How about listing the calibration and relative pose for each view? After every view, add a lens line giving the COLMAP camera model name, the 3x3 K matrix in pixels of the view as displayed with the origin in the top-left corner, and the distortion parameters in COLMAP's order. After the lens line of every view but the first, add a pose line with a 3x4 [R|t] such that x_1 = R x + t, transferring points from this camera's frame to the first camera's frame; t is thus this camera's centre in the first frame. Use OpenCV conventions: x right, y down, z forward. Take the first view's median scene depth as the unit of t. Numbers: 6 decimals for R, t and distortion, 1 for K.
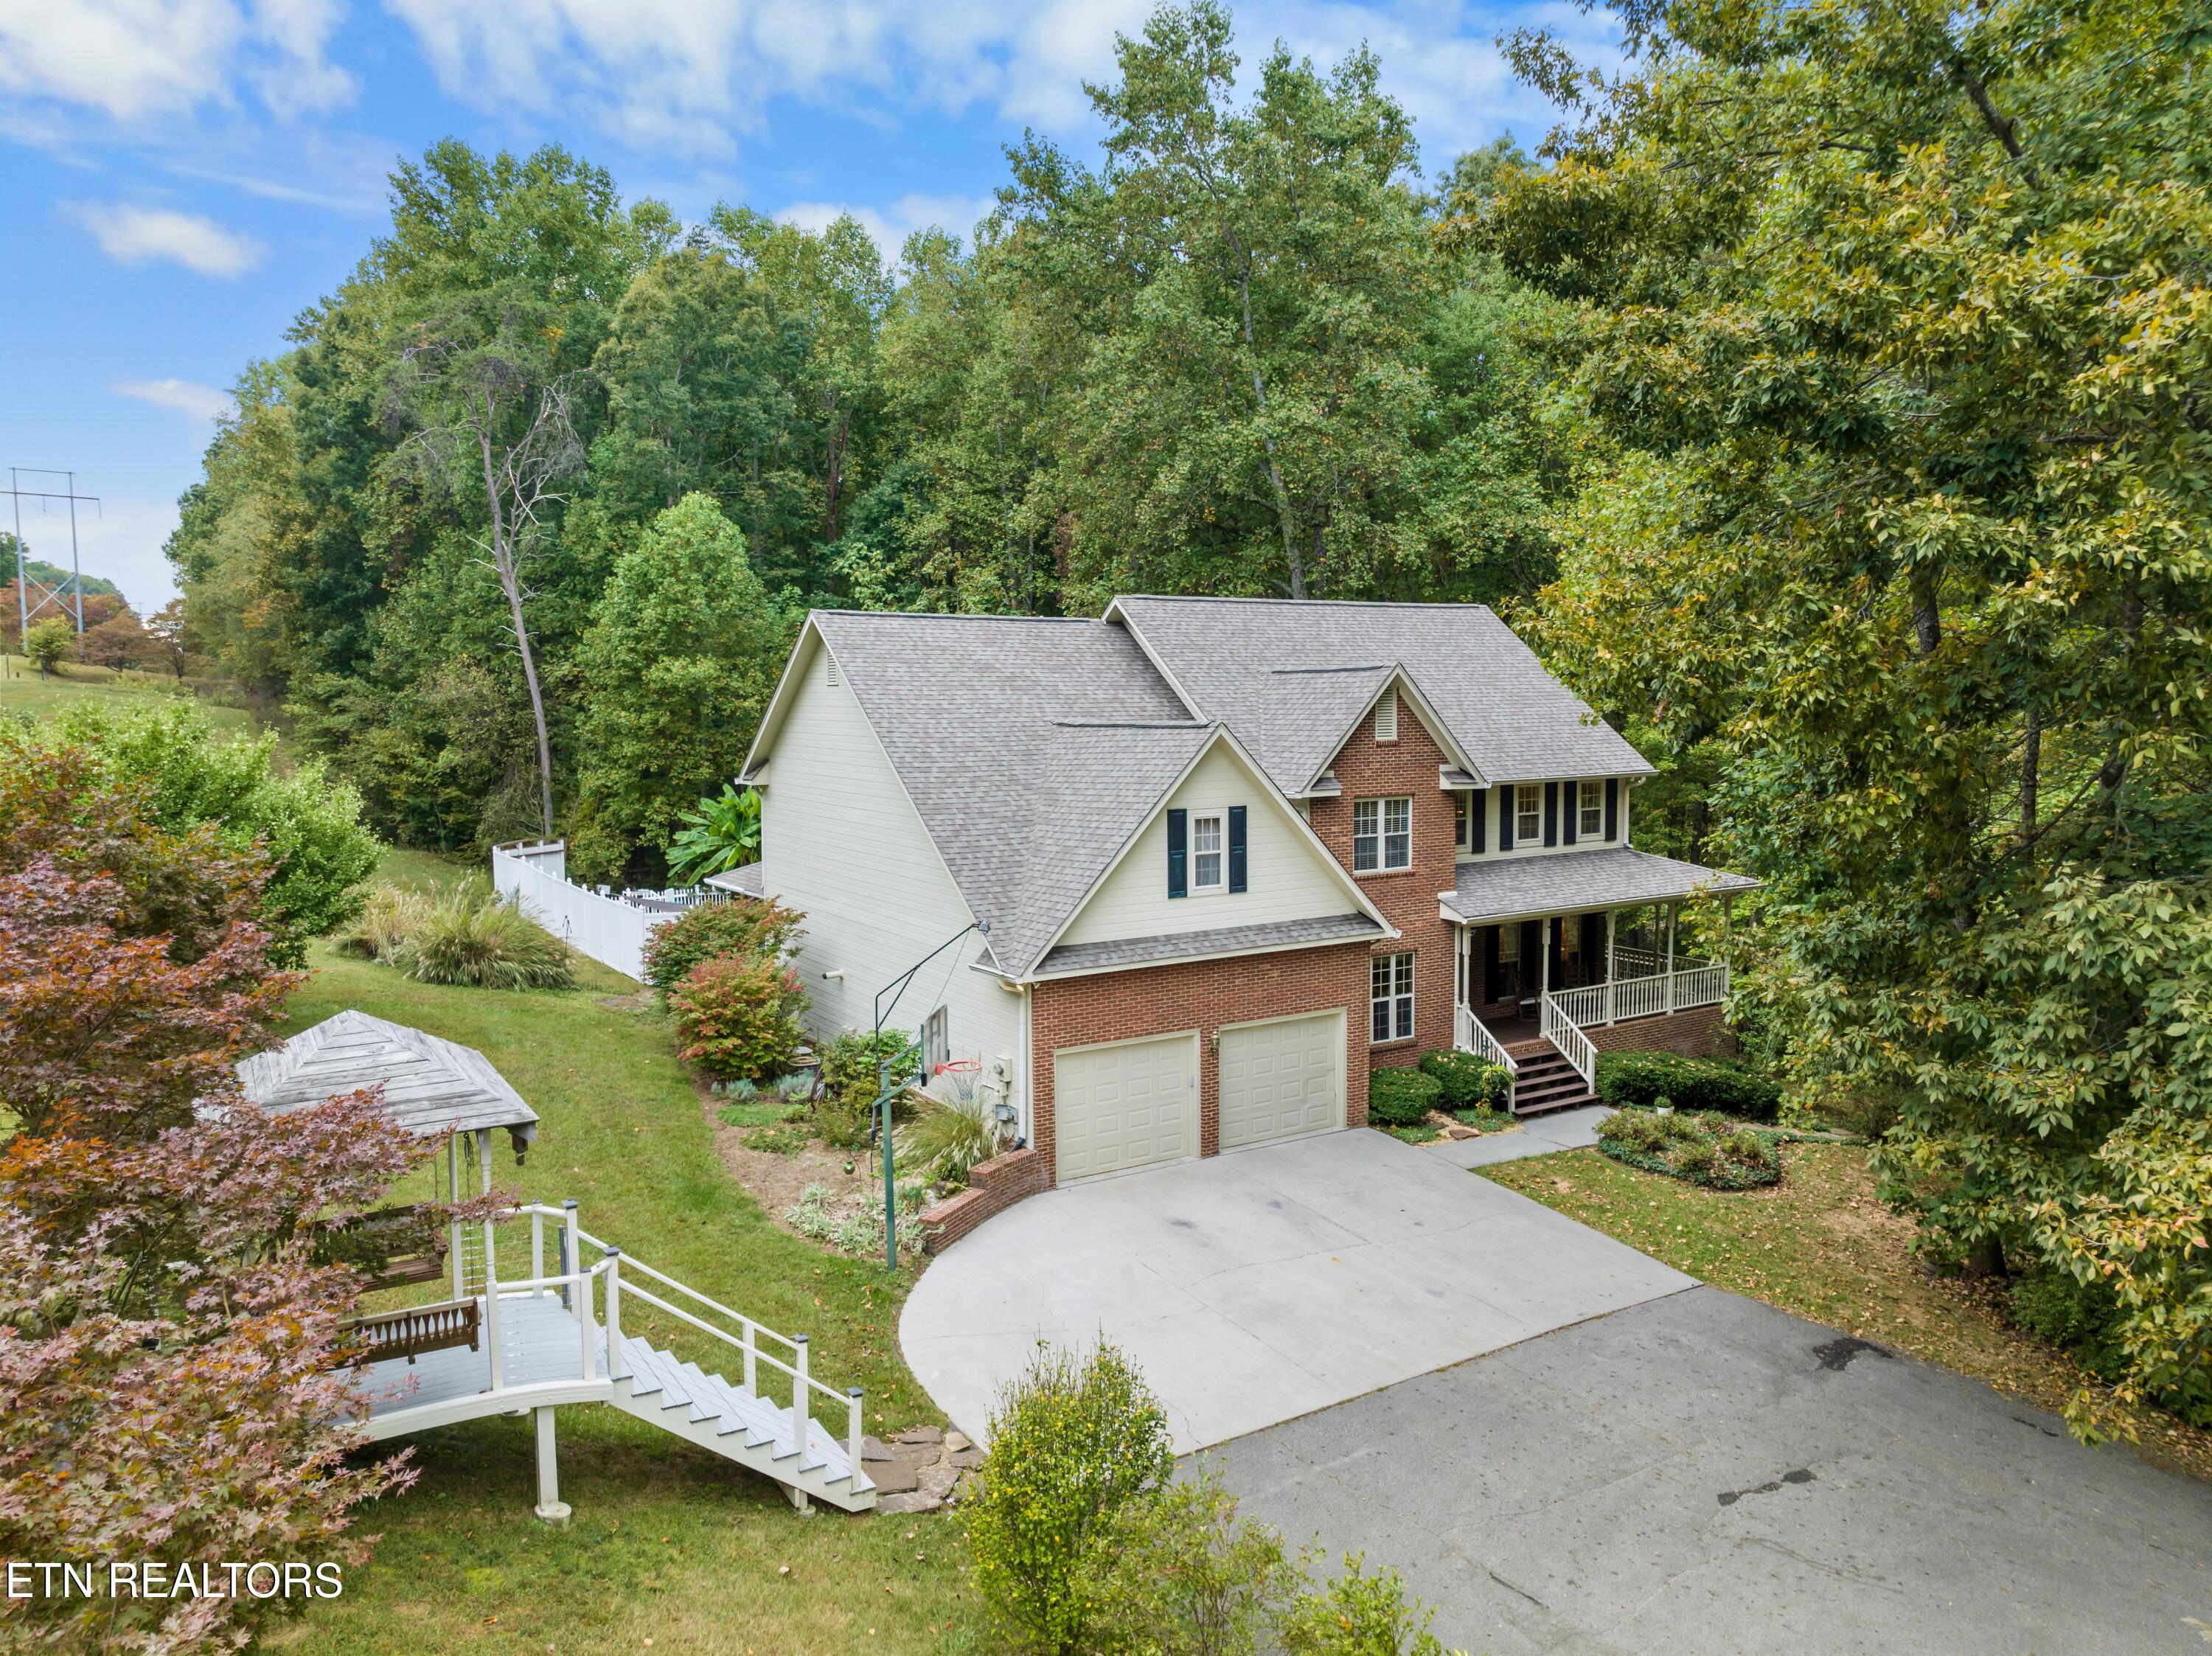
lens RADIAL K [[1538.4, 0, 1101.2], [0, 1538.4, 820.2], [0, 0, 1]] dist [-0.027813, -0.005437]
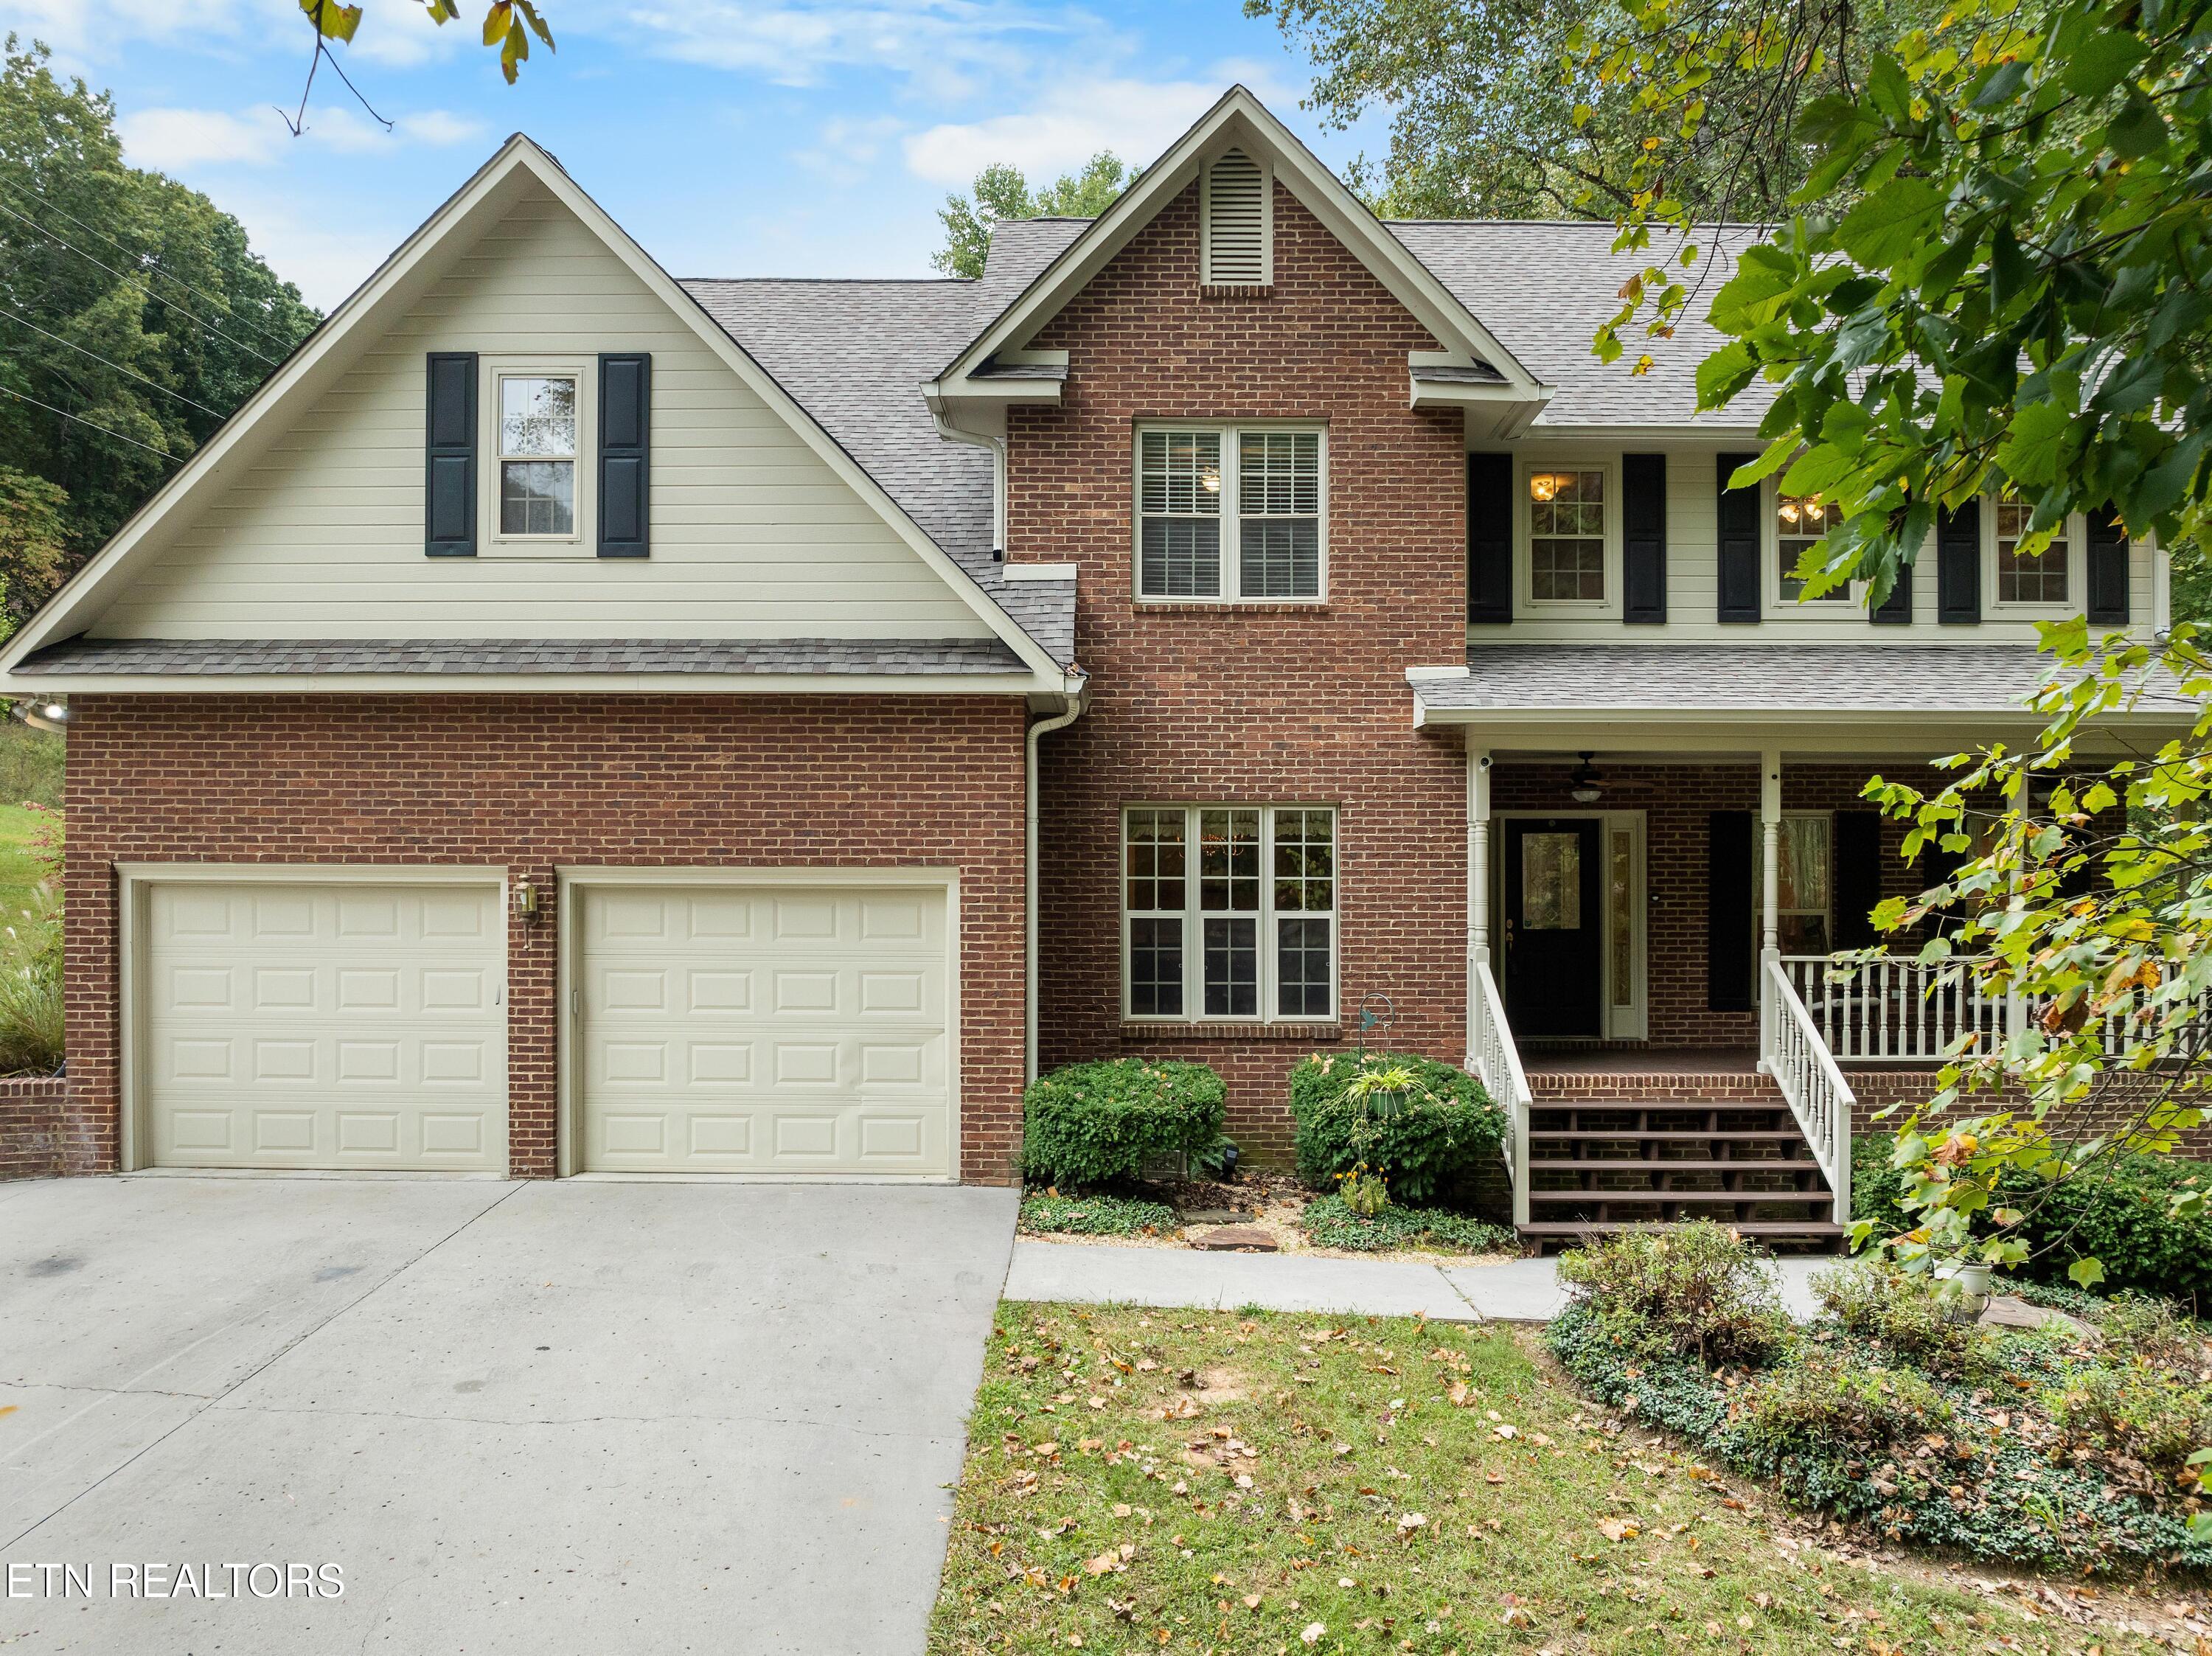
lens RADIAL K [[1591.9, 0, 1103.5], [0, 1591.9, 886.5], [0, 0, 1]] dist [-0.032732, -0.003767]
pose [[0.847799, 0.013932, -0.530135, 0.370621], [-0.055489, 0.996498, -0.062551, 0.134292], [0.527407, 0.082447, 0.845603, 0.604236]]
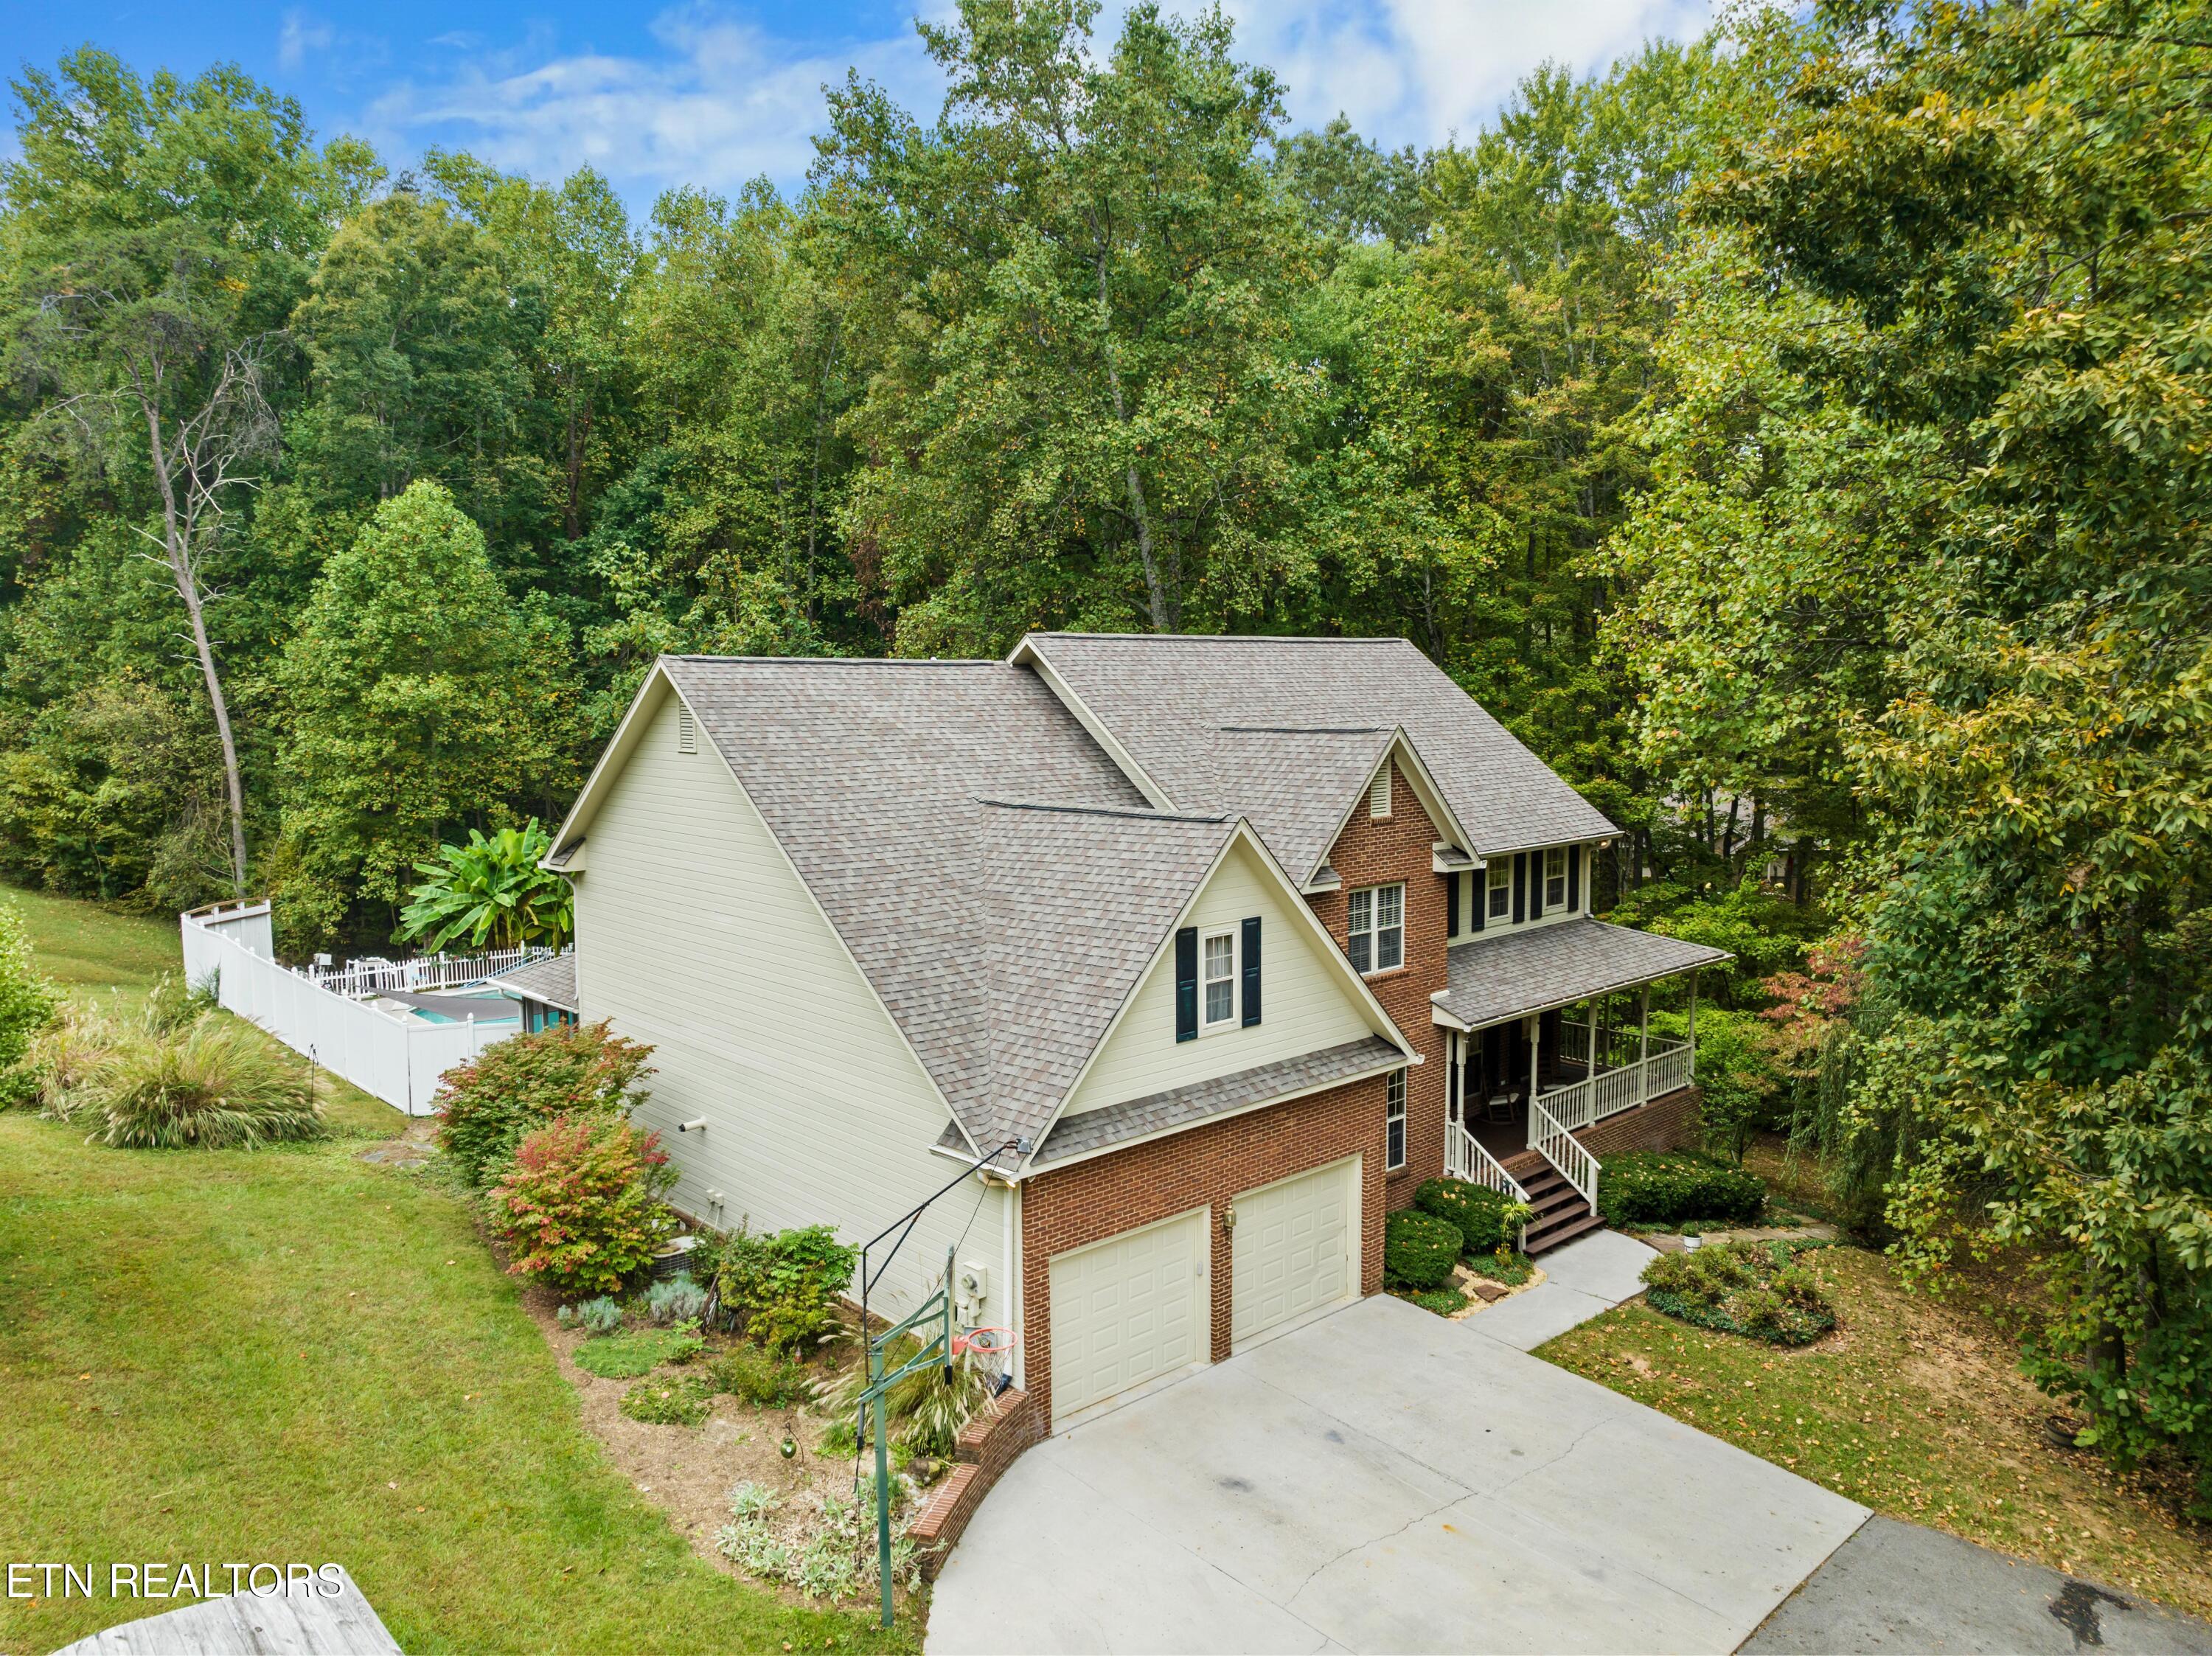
lens RADIAL K [[1542.5, 0, 1097.7], [0, 1542.5, 819.6], [0, 0, 1]] dist [-0.031416, -0.009217]
pose [[0.983006, -0.014540, 0.182999, -0.113307], [0.013294, 0.999879, 0.008038, -0.057170], [-0.183093, -0.005469, 0.983080, 0.199803]]
